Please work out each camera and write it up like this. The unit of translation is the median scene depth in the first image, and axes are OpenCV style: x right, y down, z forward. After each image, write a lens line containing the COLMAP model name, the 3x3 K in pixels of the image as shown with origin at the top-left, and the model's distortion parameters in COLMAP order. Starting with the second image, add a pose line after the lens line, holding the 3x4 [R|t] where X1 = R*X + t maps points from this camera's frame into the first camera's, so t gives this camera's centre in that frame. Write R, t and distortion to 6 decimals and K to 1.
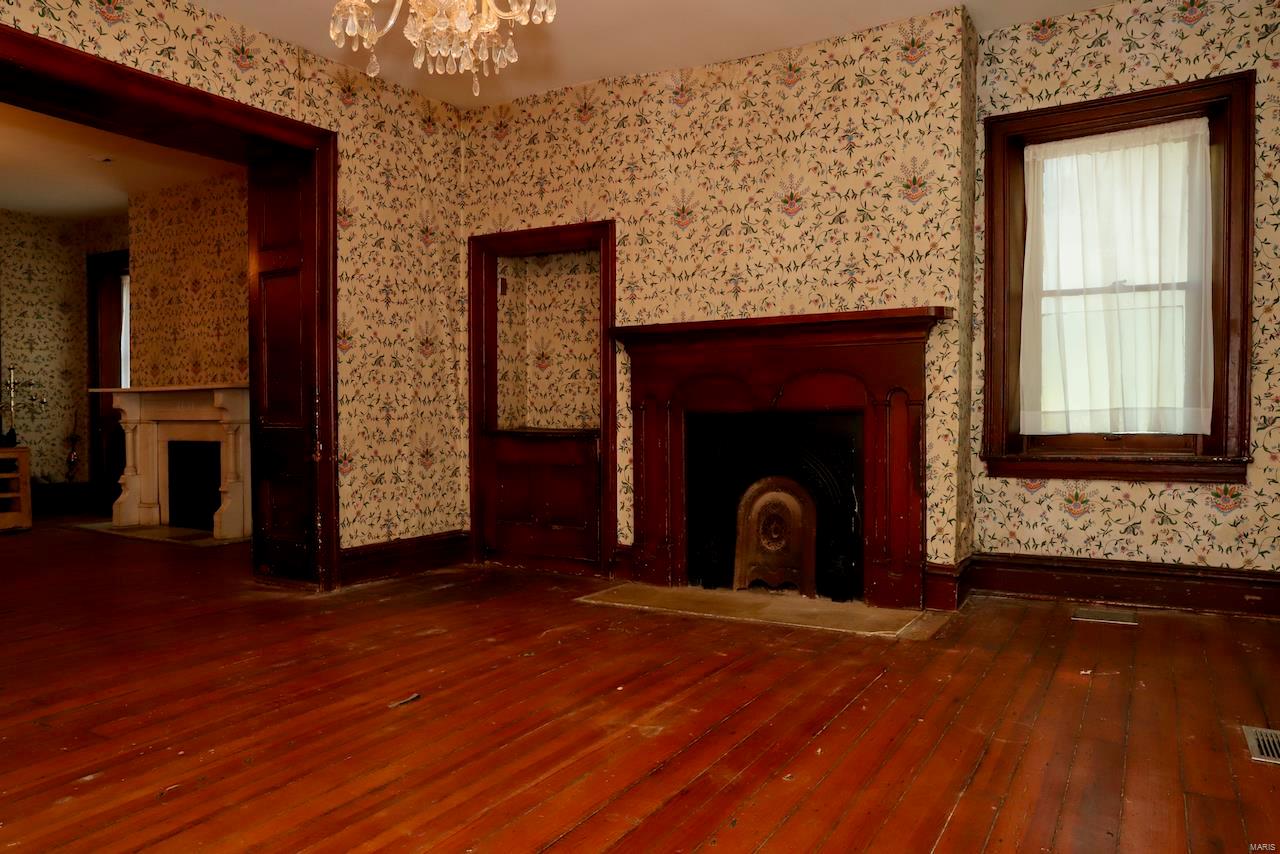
lens RADIAL K [[870.0, 0, 640.9], [0, 870.0, 422.5], [0, 0, 1]] dist [-0.072118, 0.050094]
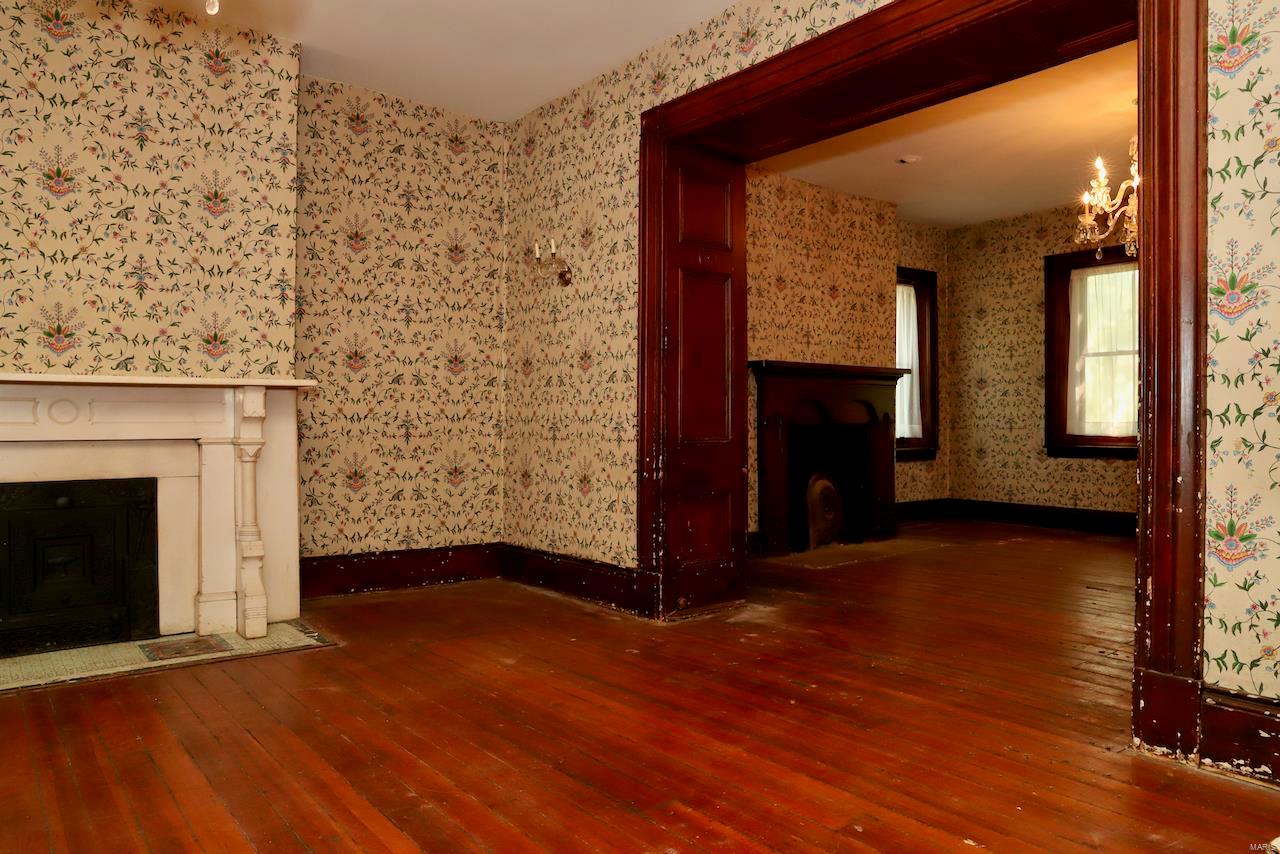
lens RADIAL K [[870.0, 0, 636.8], [0, 870.0, 434.4], [0, 0, 1]] dist [-0.072118, 0.050094]
pose [[0.362858, -0.005646, 0.931827, -1.373325], [0.013911, 0.999903, 0.000641, -0.004635], [-0.931741, 0.012730, 0.362901, 0.761273]]
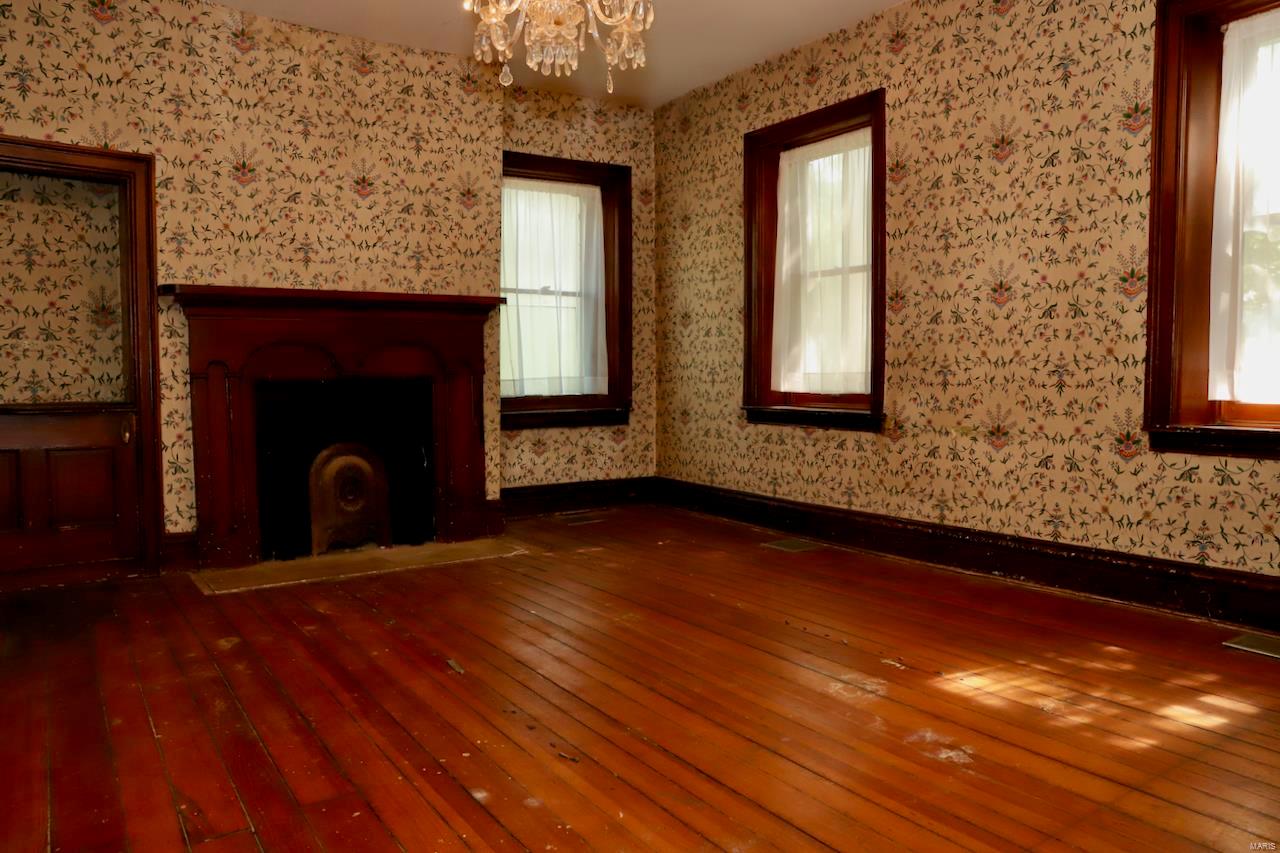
lens RADIAL K [[870.0, 0, 645.6], [0, 870.0, 423.8], [0, 0, 1]] dist [-0.072118, 0.050094]
pose [[0.437777, -0.046032, 0.897904, -0.635799], [0.012704, 0.998905, 0.045016, -0.002392], [-0.898994, -0.008300, 0.437883, 0.213780]]
